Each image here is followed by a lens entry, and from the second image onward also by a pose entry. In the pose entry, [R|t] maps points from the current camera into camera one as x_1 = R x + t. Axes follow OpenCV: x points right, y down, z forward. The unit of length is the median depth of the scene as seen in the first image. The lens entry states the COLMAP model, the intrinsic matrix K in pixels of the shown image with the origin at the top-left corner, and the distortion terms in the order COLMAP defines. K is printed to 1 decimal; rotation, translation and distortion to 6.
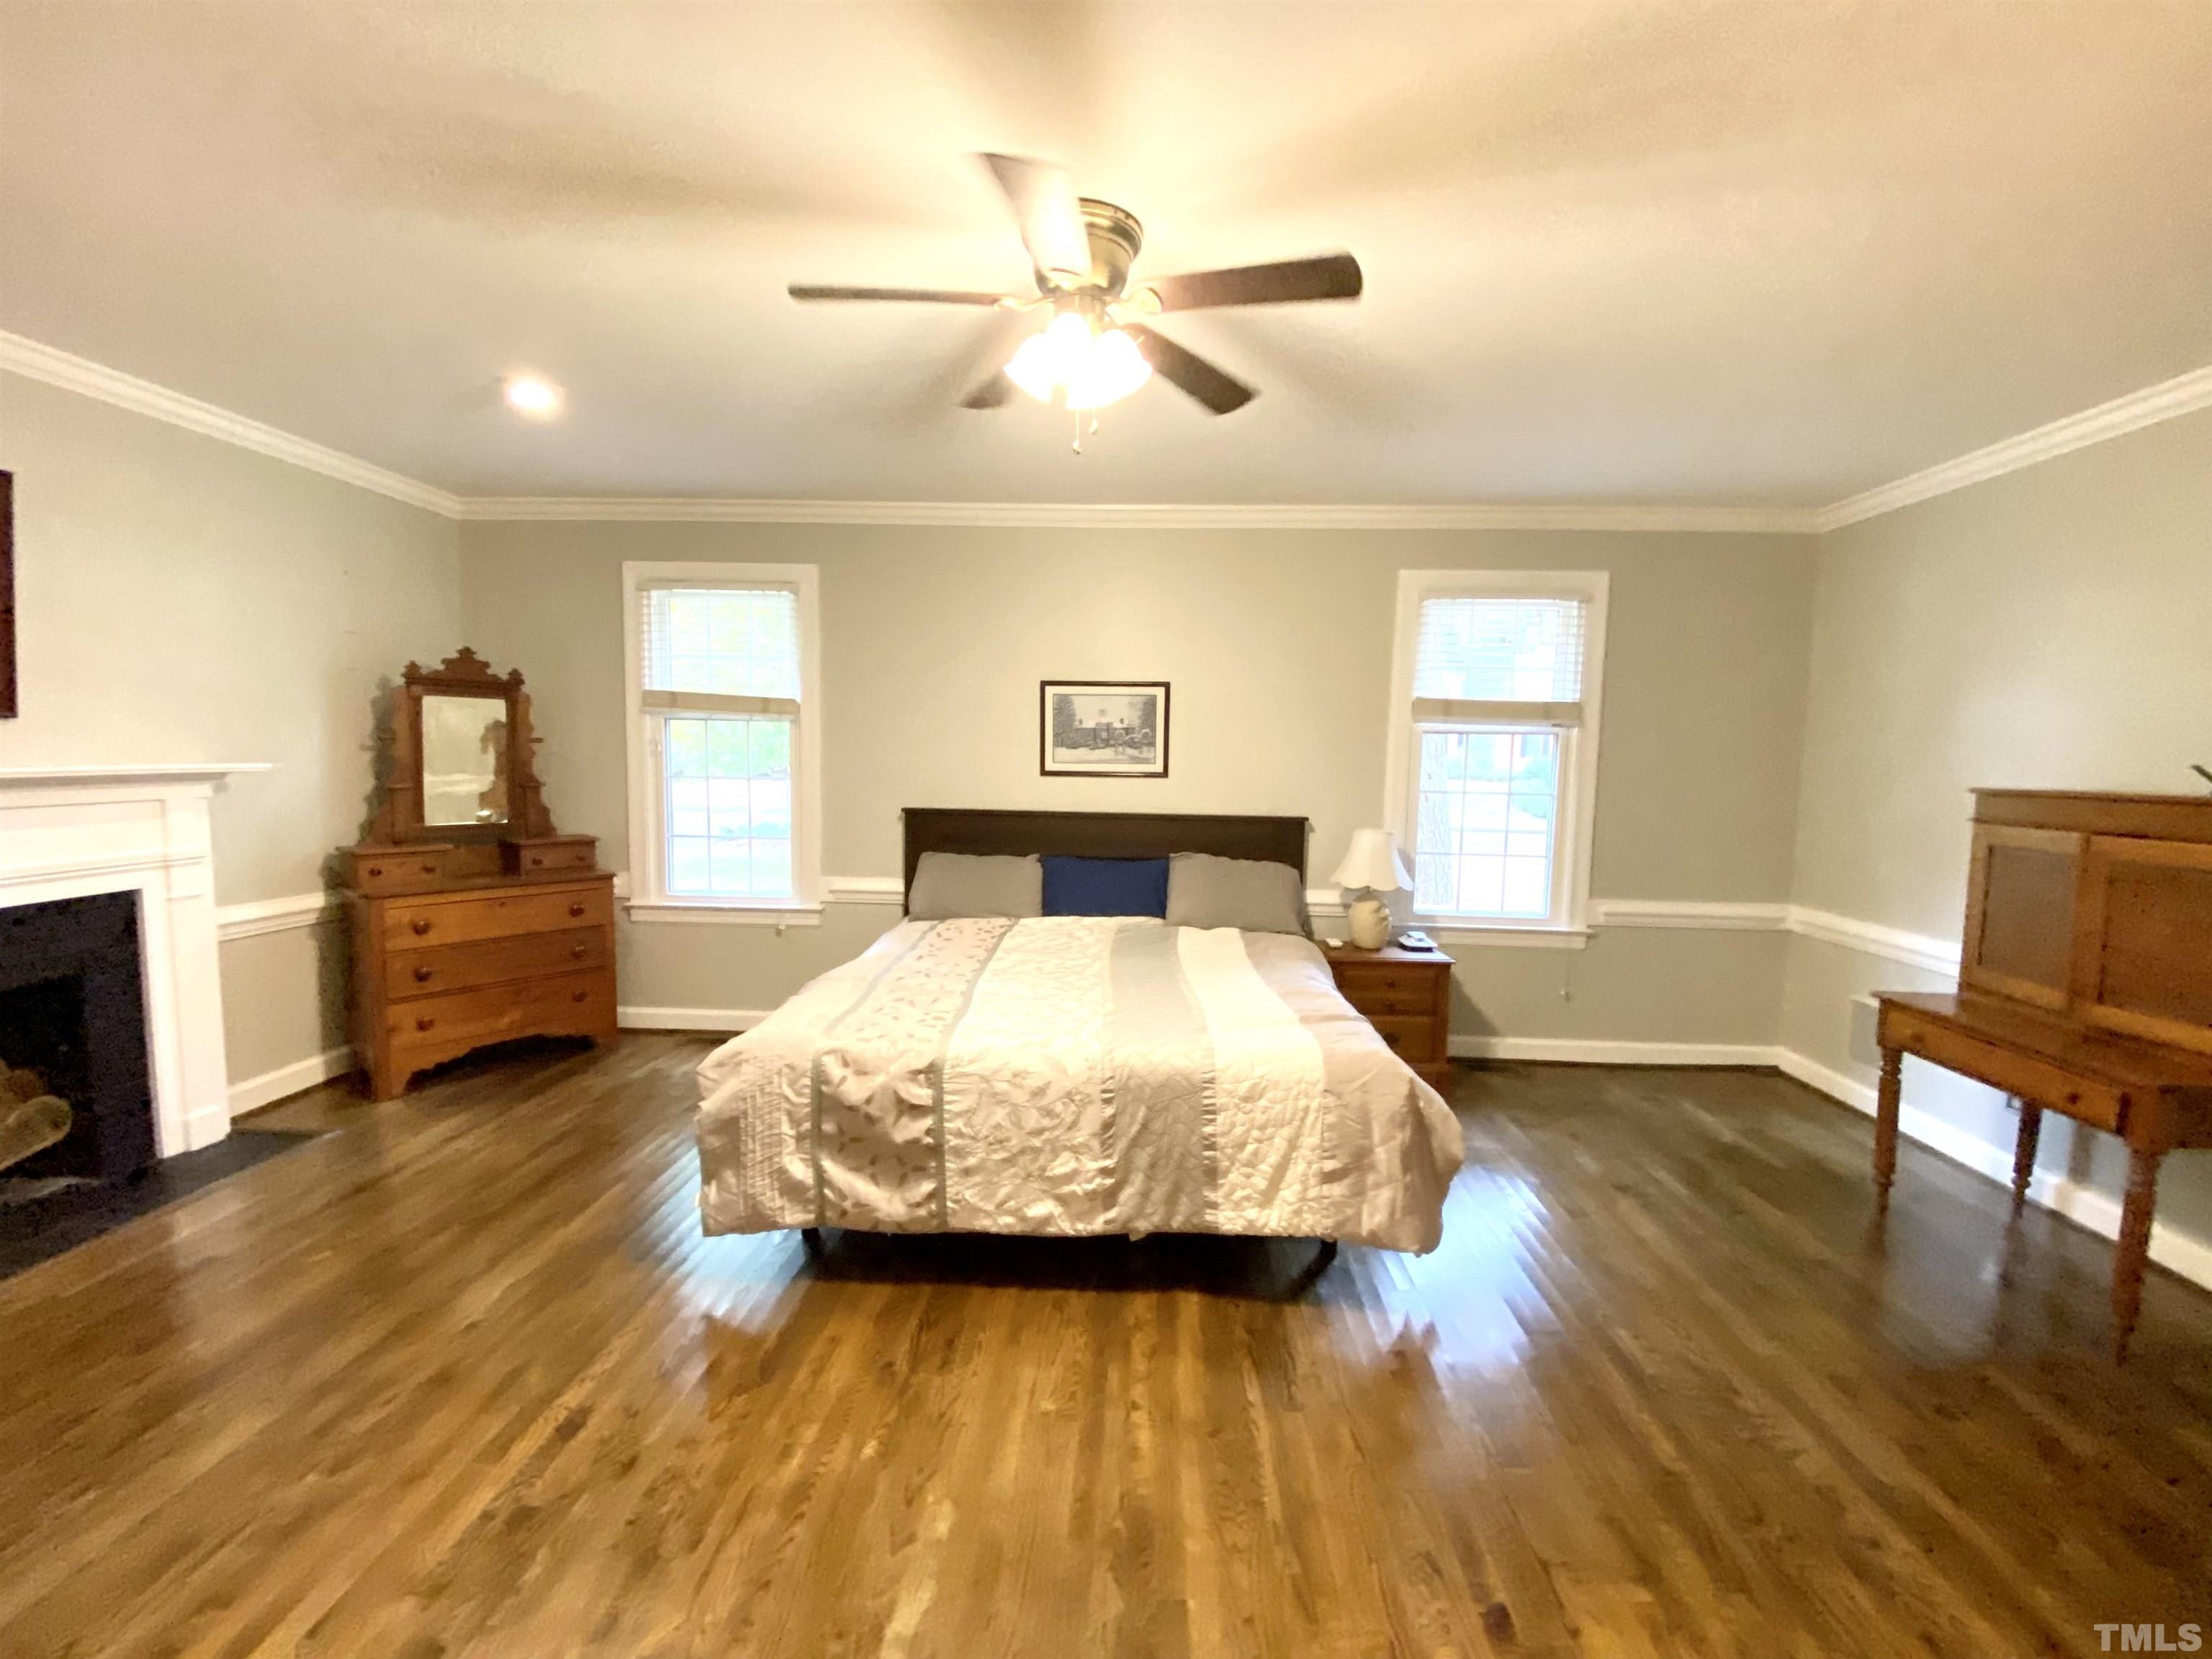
lens RADIAL K [[902.4, 0, 1106.0], [0, 902.4, 829.5], [0, 0, 1]] dist [0.037957, -0.030462]
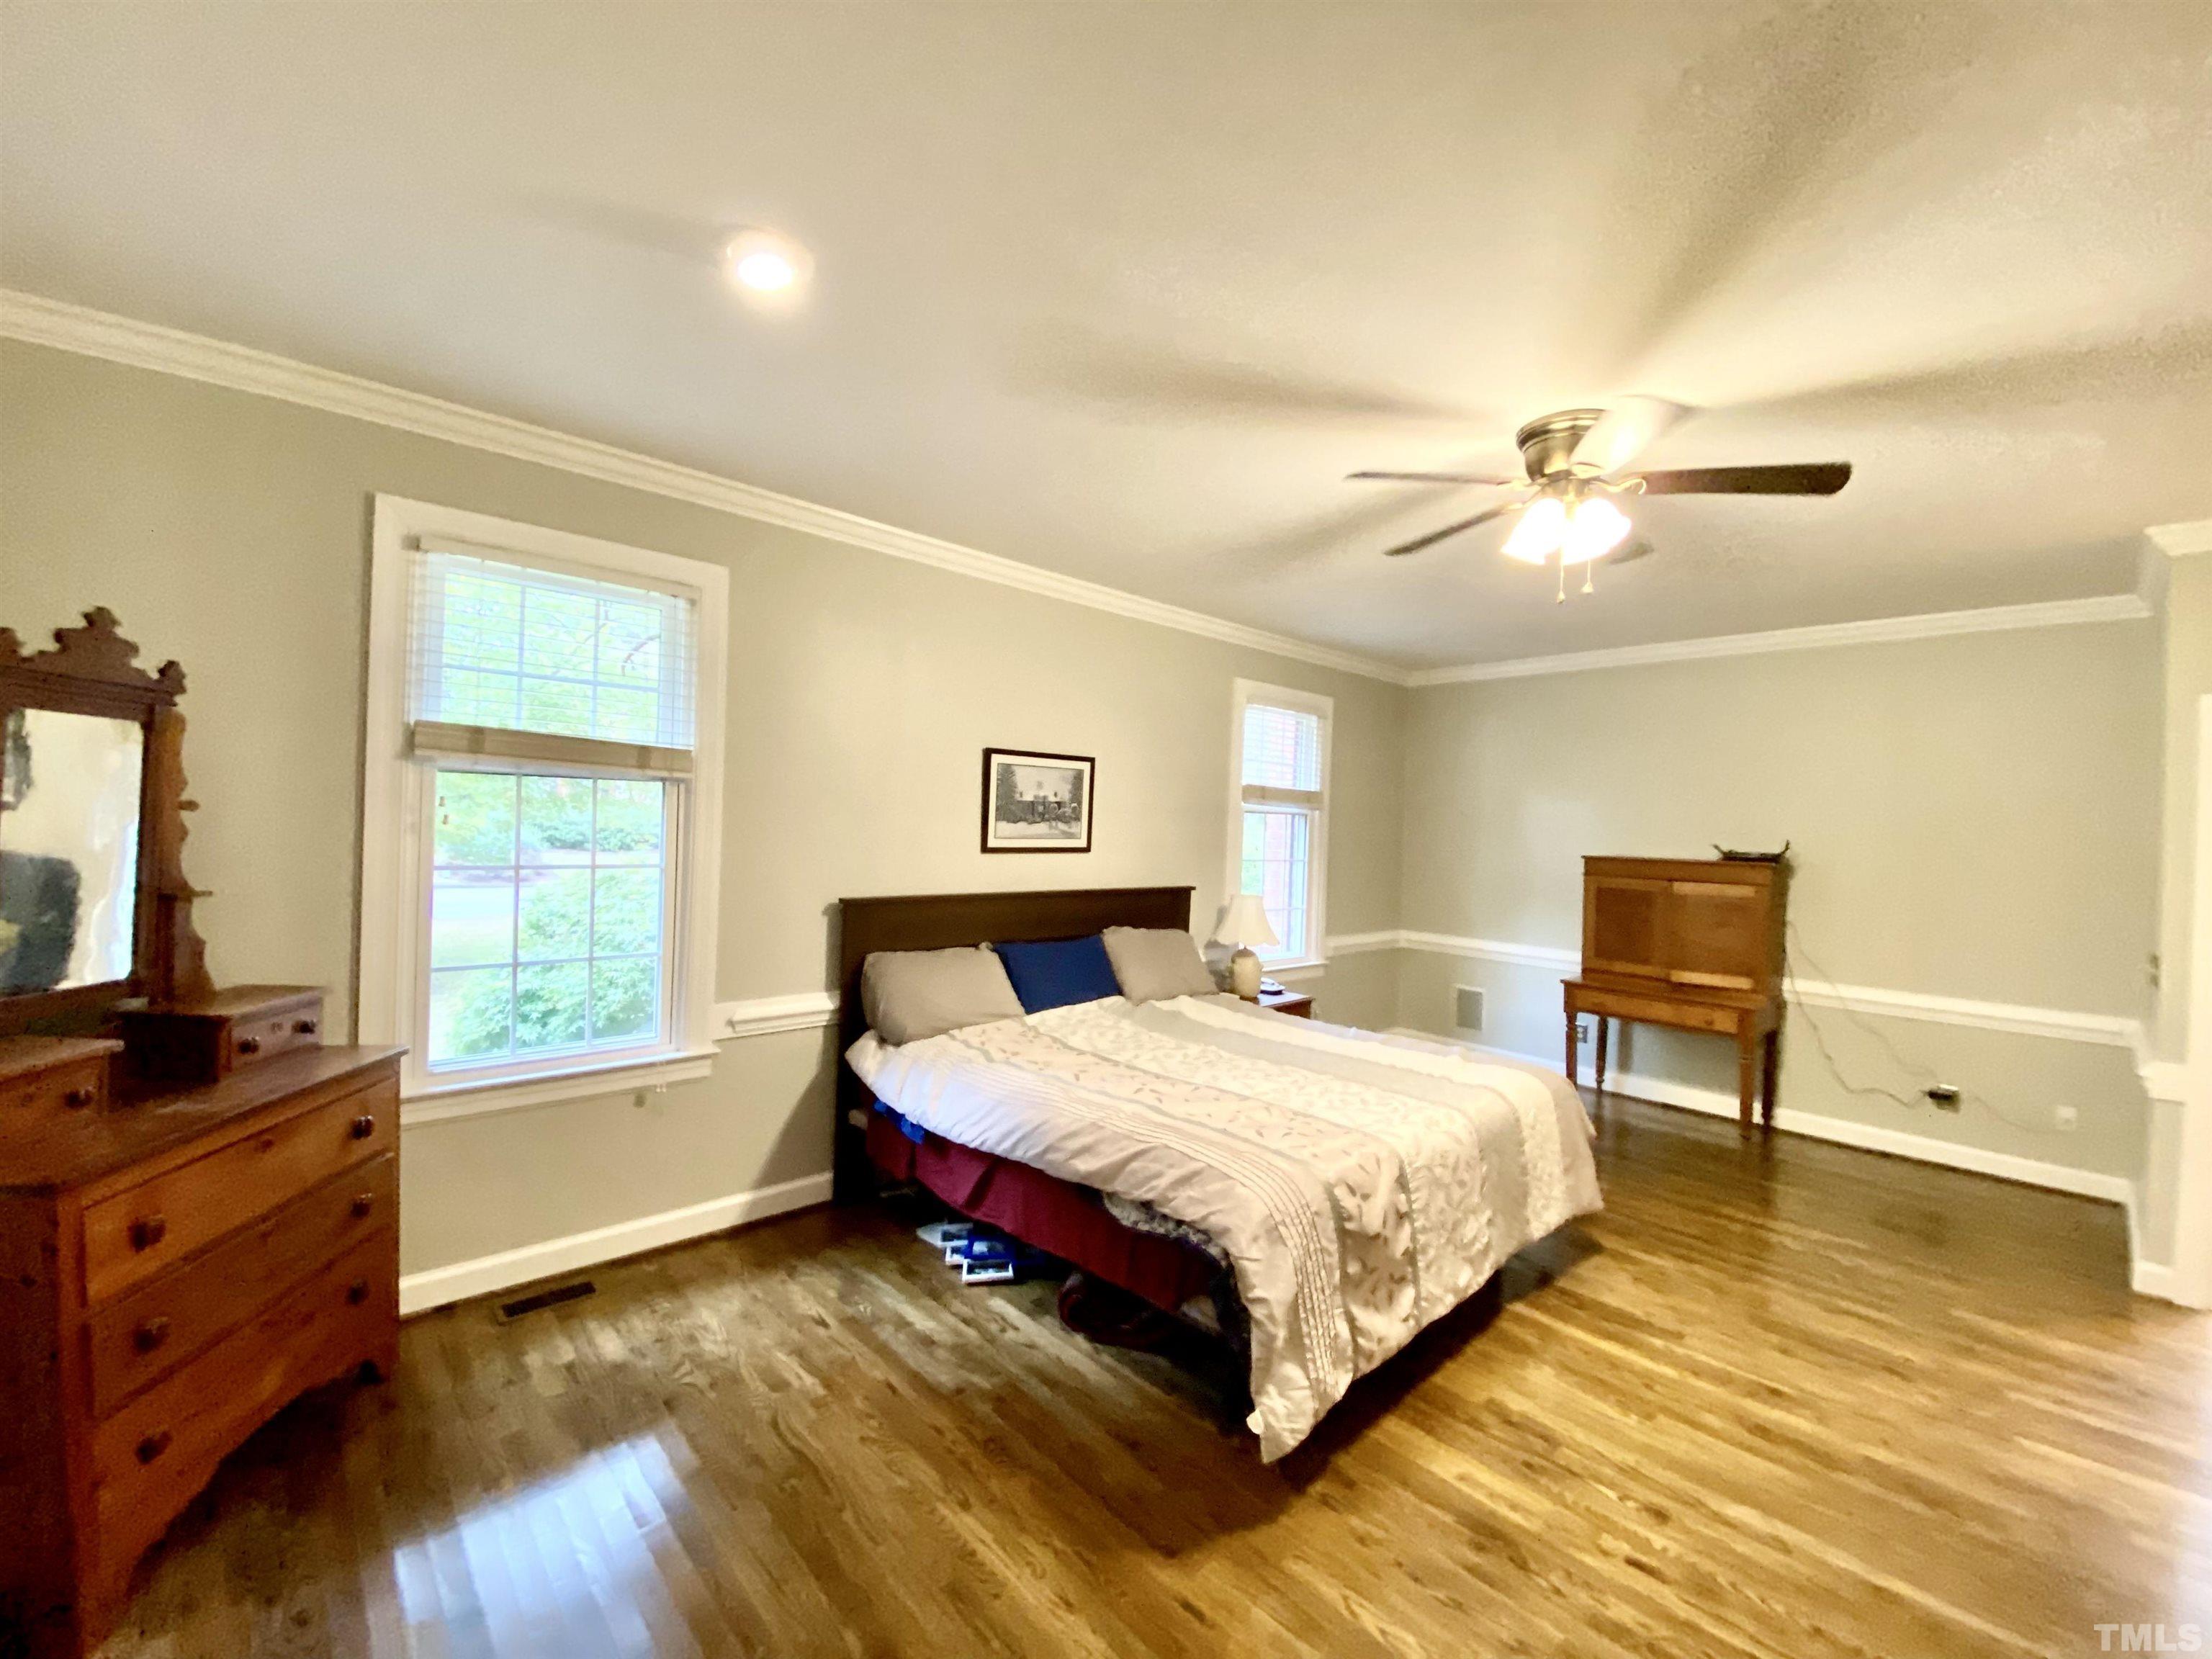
lens RADIAL K [[886.1, 0, 1106.0], [0, 886.1, 829.5], [0, 0, 1]] dist [-0.000193, -0.000441]
pose [[0.711476, 0.000163, 0.702710, -0.610785], [0.038660, 0.998476, -0.039374, -0.044147], [-0.701646, 0.055181, 0.710386, 0.294924]]
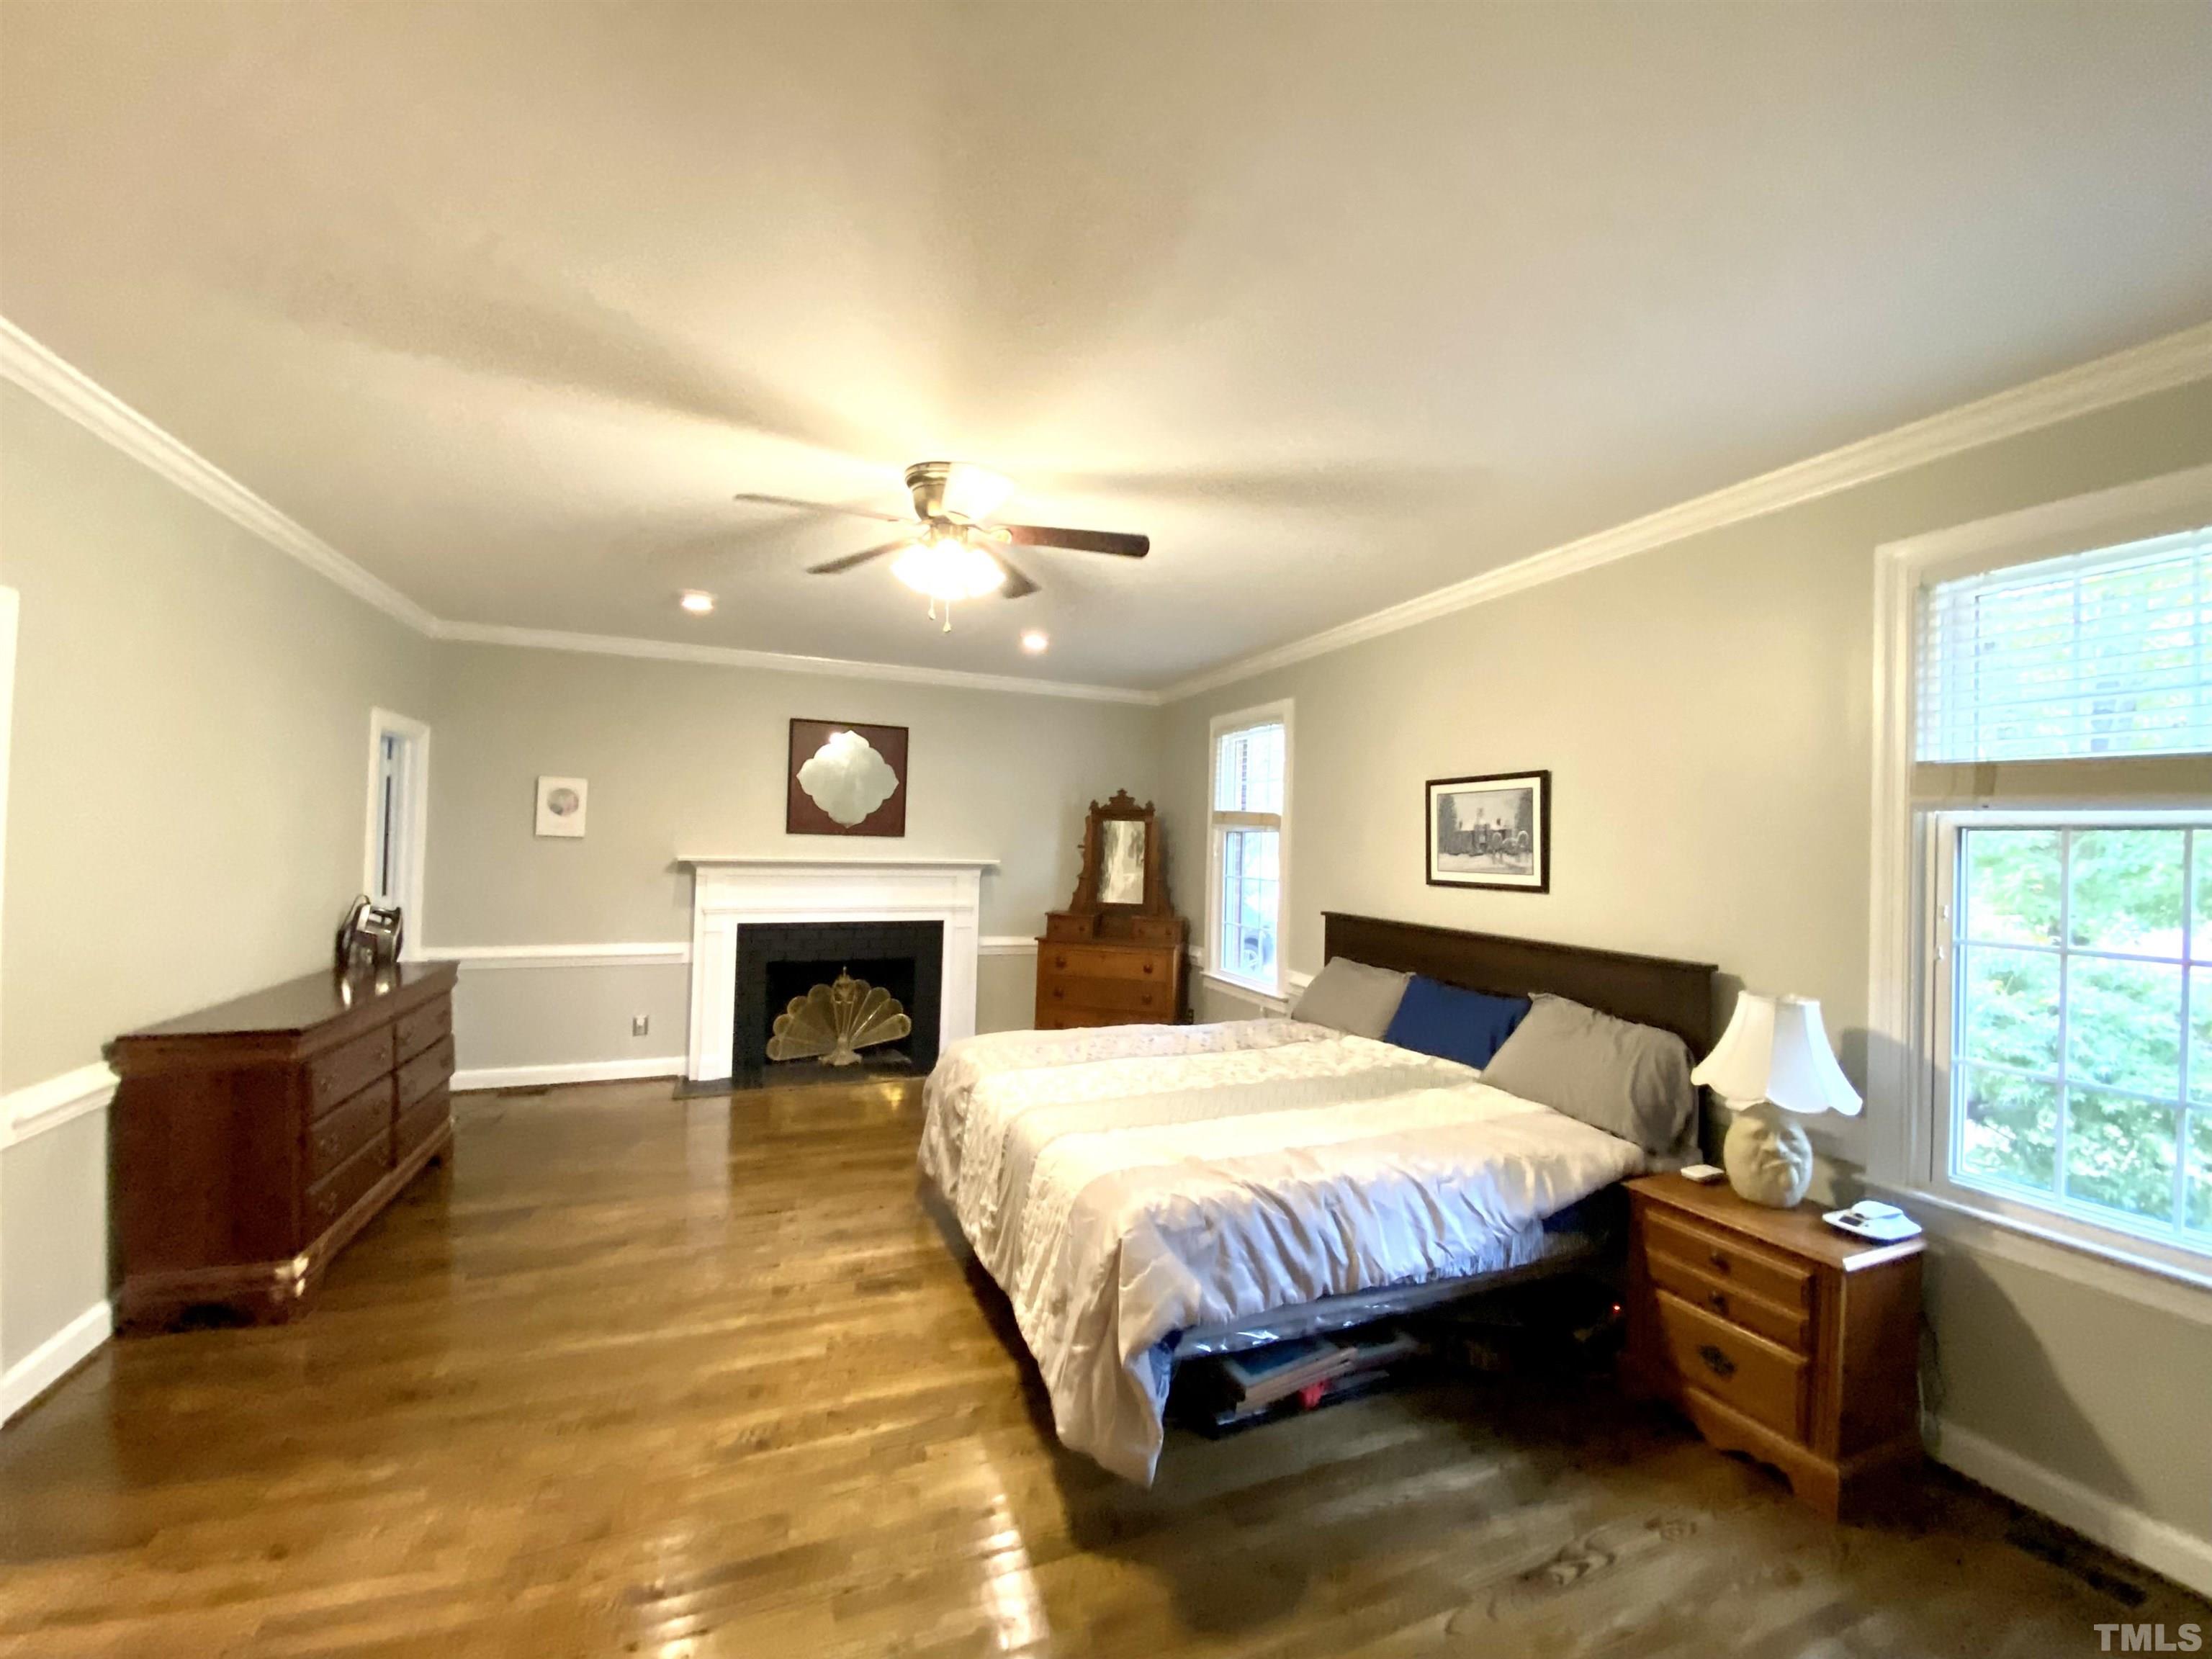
lens RADIAL K [[886.1, 0, 1106.0], [0, 886.1, 829.5], [0, 0, 1]] dist [-0.000193, -0.000441]
pose [[0.411148, -0.024233, -0.911247, 0.610701], [-0.093067, 0.993307, -0.068406, -0.024675], [0.906805, 0.112932, 0.406141, 0.348600]]
